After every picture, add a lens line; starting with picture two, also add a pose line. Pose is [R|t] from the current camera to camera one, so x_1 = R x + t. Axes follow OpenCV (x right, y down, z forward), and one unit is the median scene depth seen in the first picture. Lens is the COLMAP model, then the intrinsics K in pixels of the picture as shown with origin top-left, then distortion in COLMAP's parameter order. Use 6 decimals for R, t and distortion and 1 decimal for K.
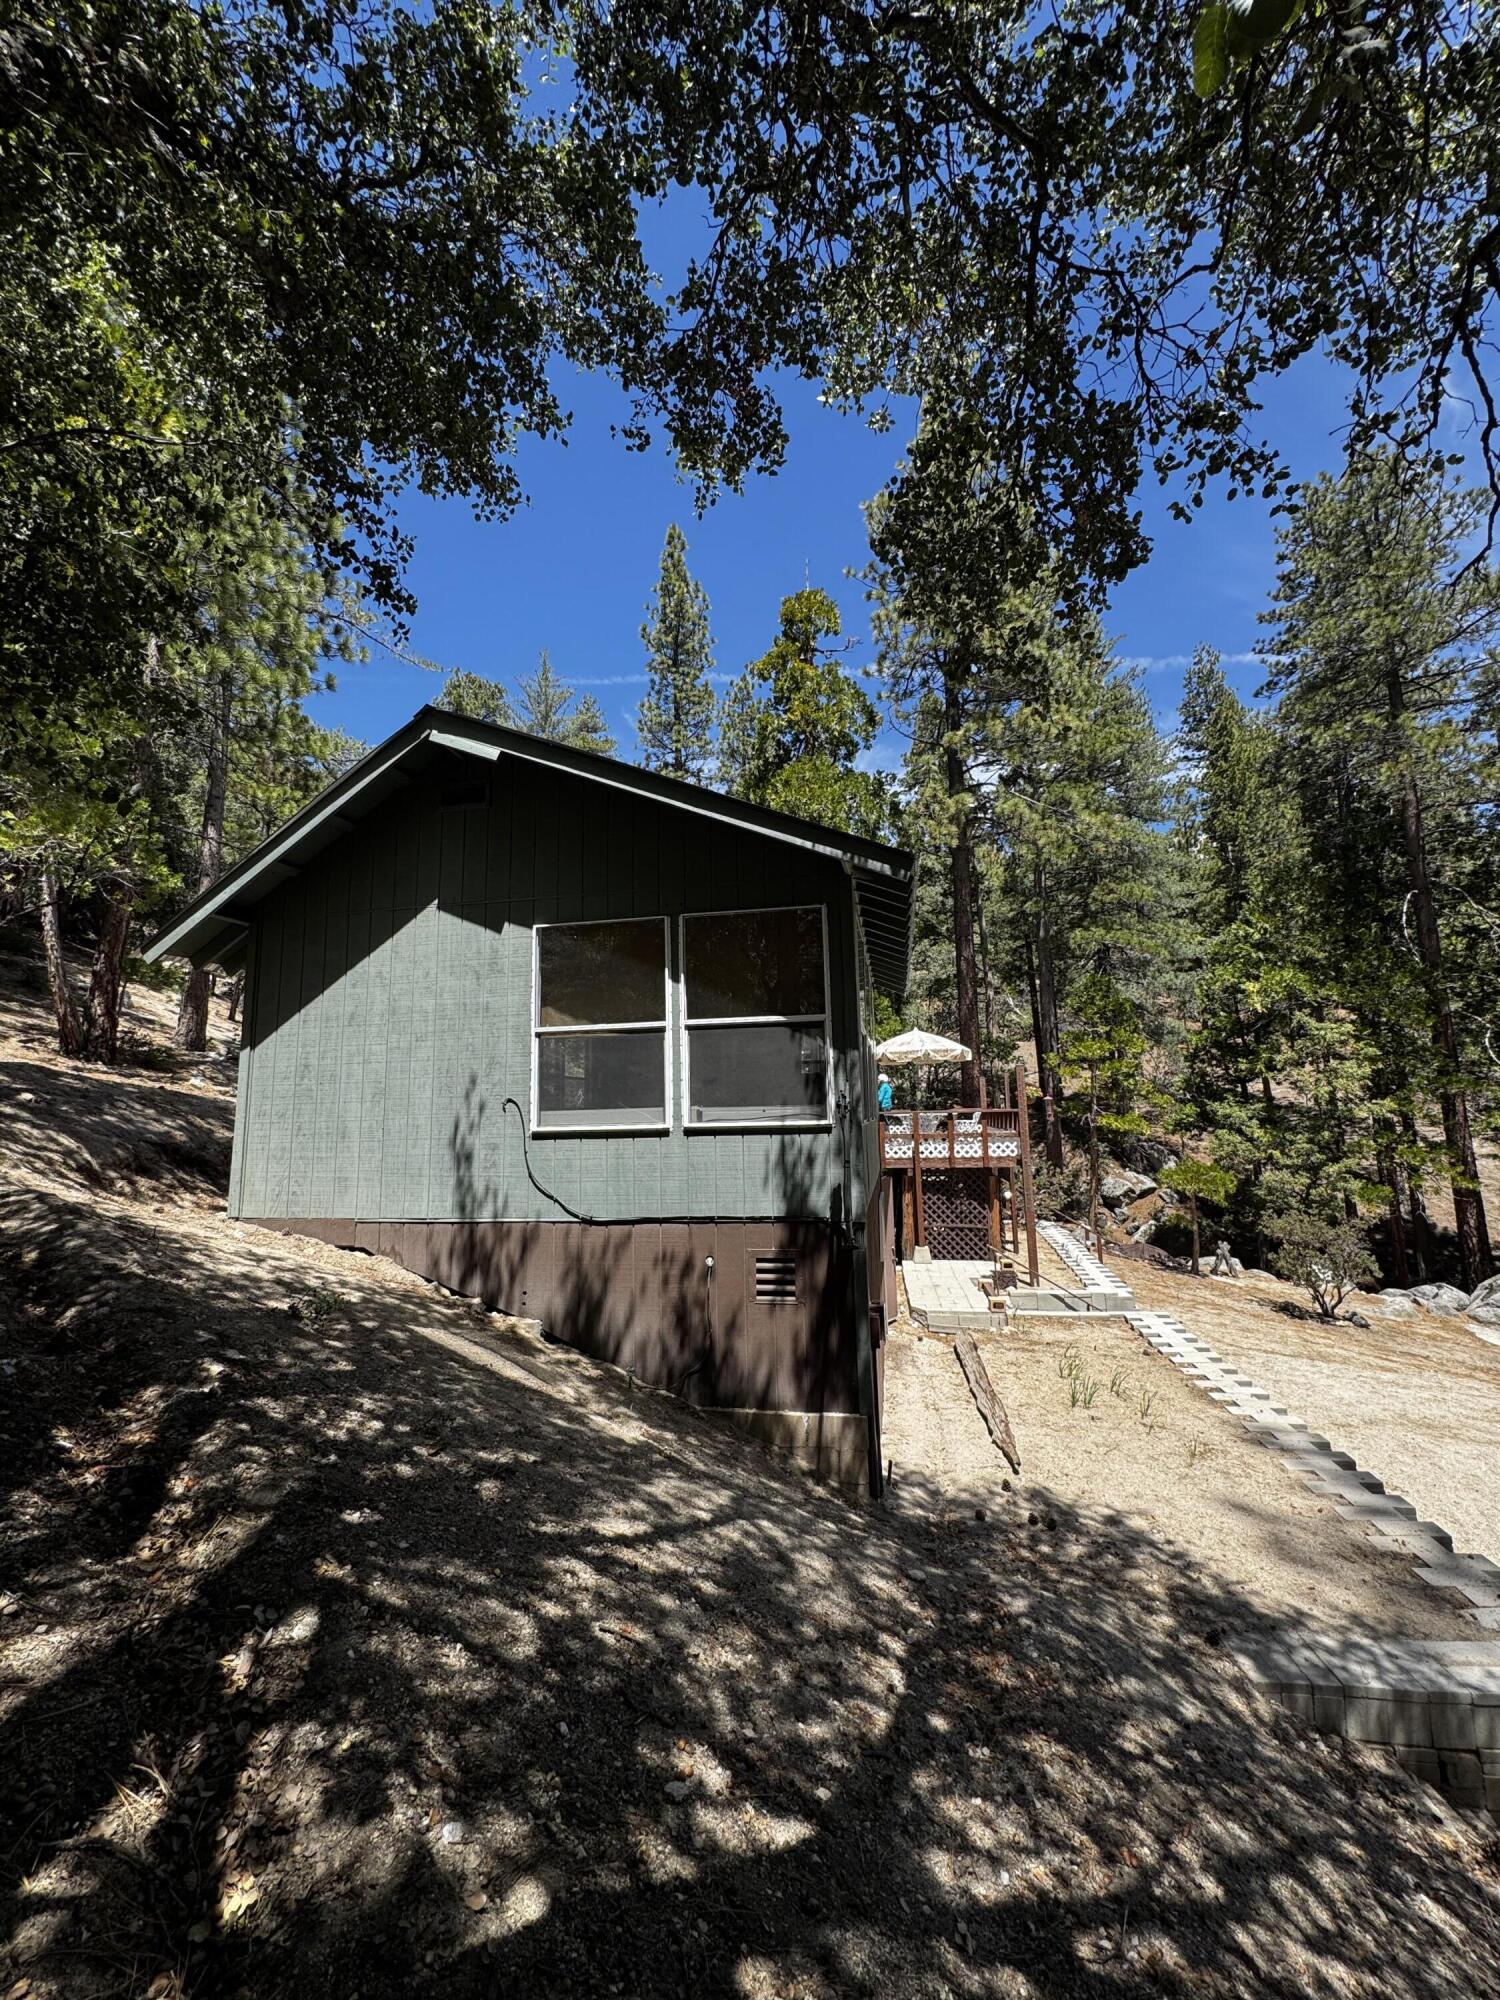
lens RADIAL K [[805.8, 0, 755.2], [0, 805.8, 1000.0], [0, 0, 1]] dist [0.001987, -0.000104]
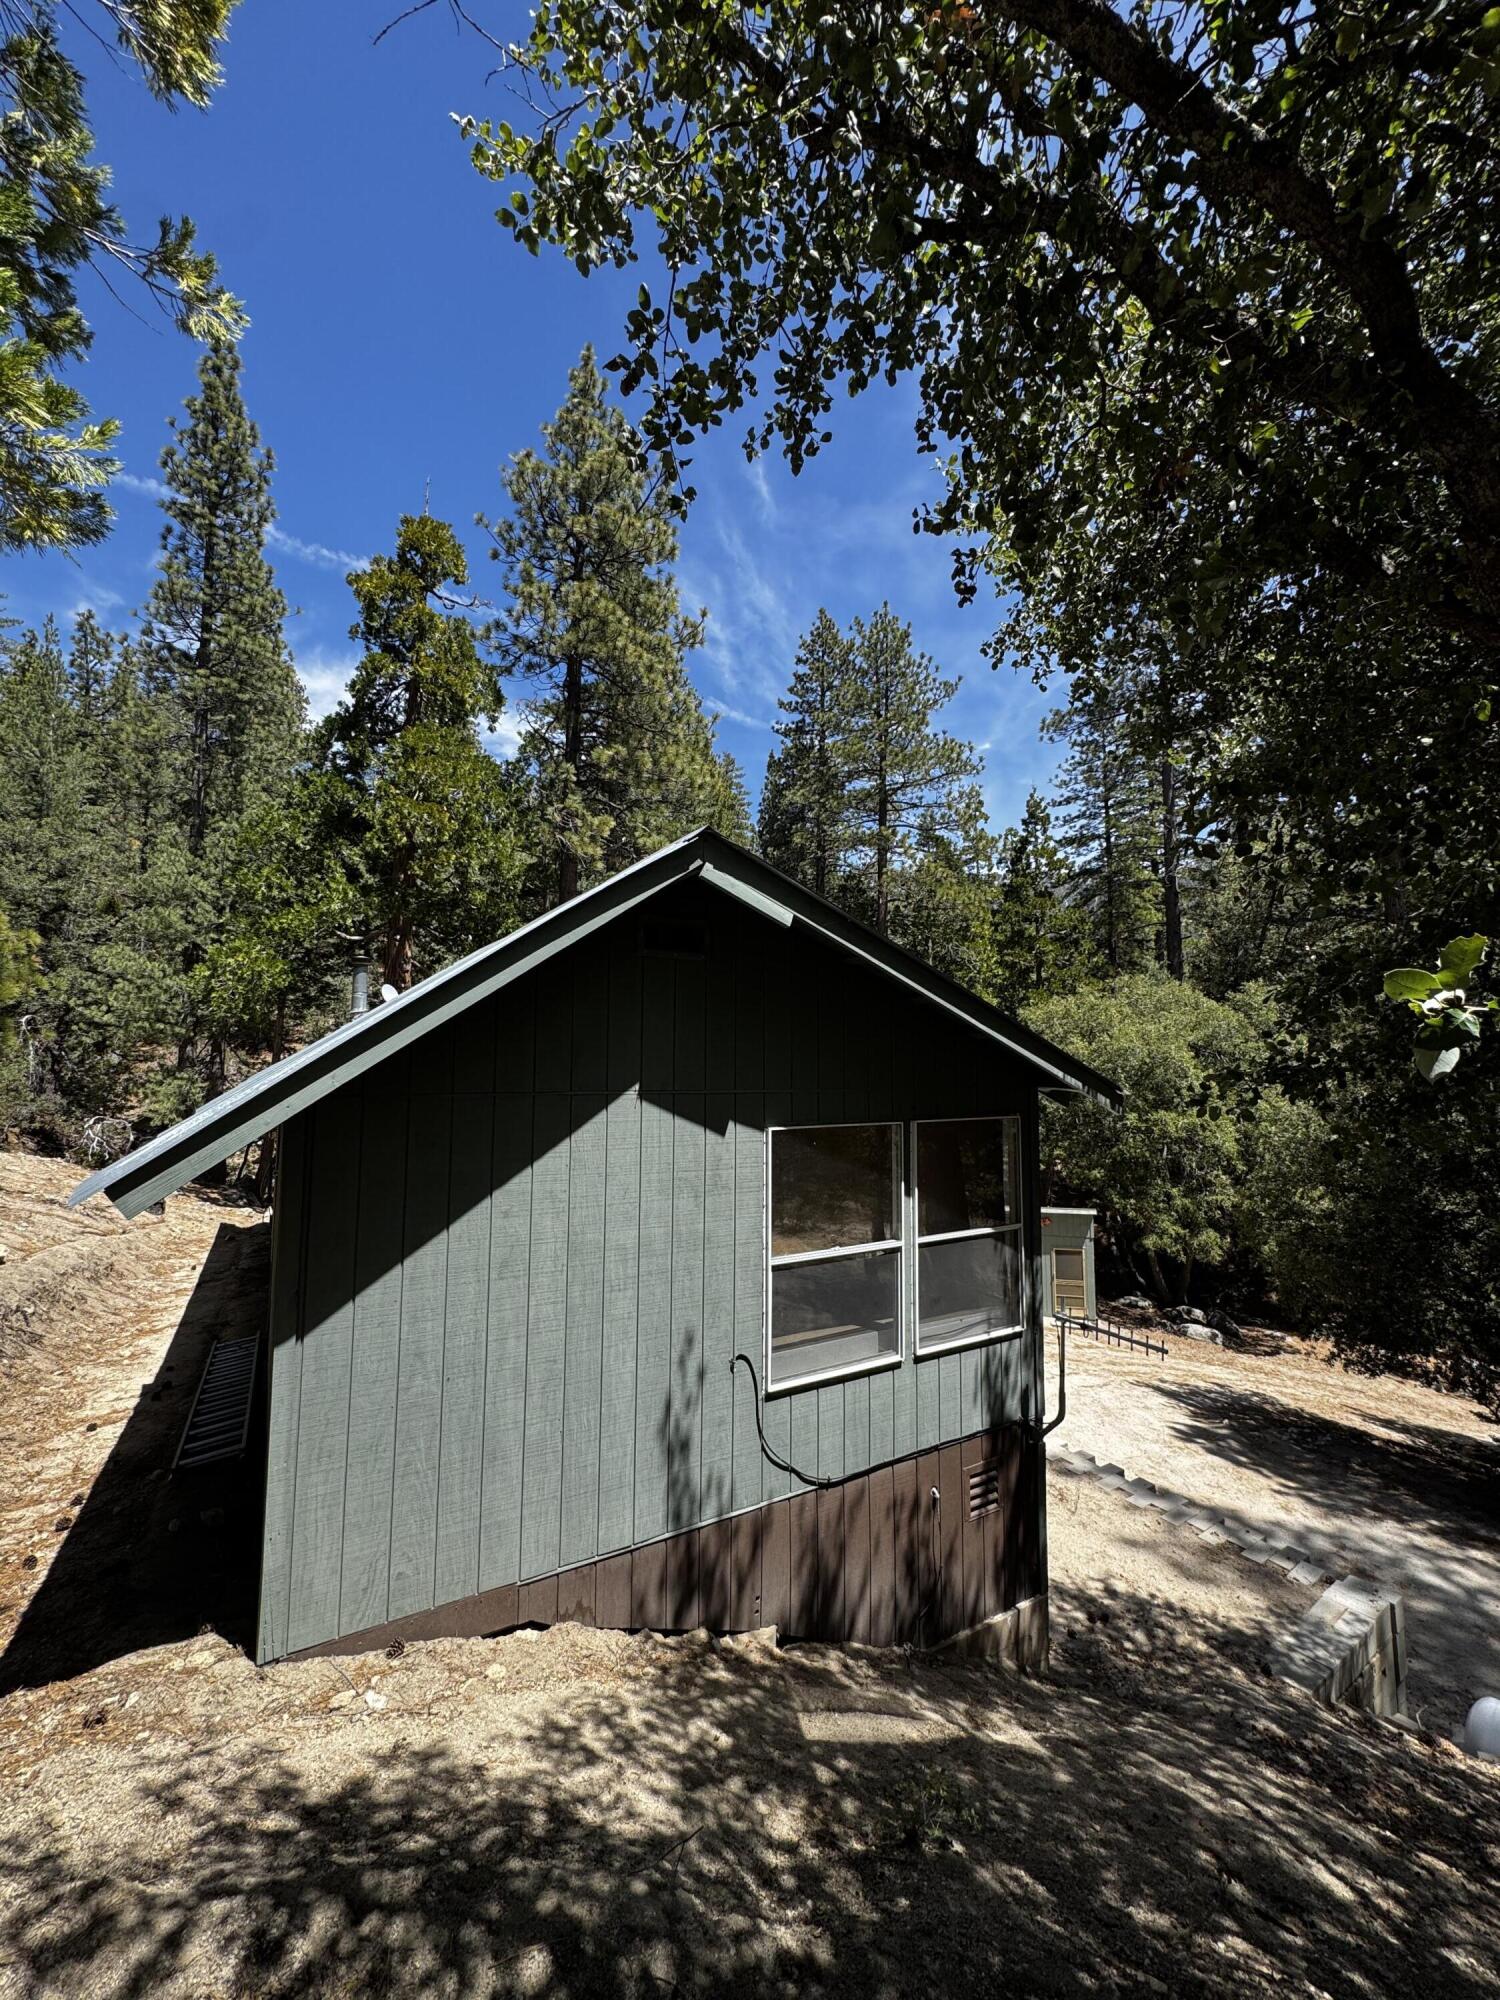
lens RADIAL K [[798.2, 0, 756.4], [0, 798.2, 999.2], [0, 0, 1]] dist [-0.007897, 0.000248]
pose [[0.755668, 0.081044, 0.649921, -0.831143], [-0.115696, 0.993227, 0.010666, -0.233378], [-0.644655, -0.083253, 0.759927, 0.439976]]
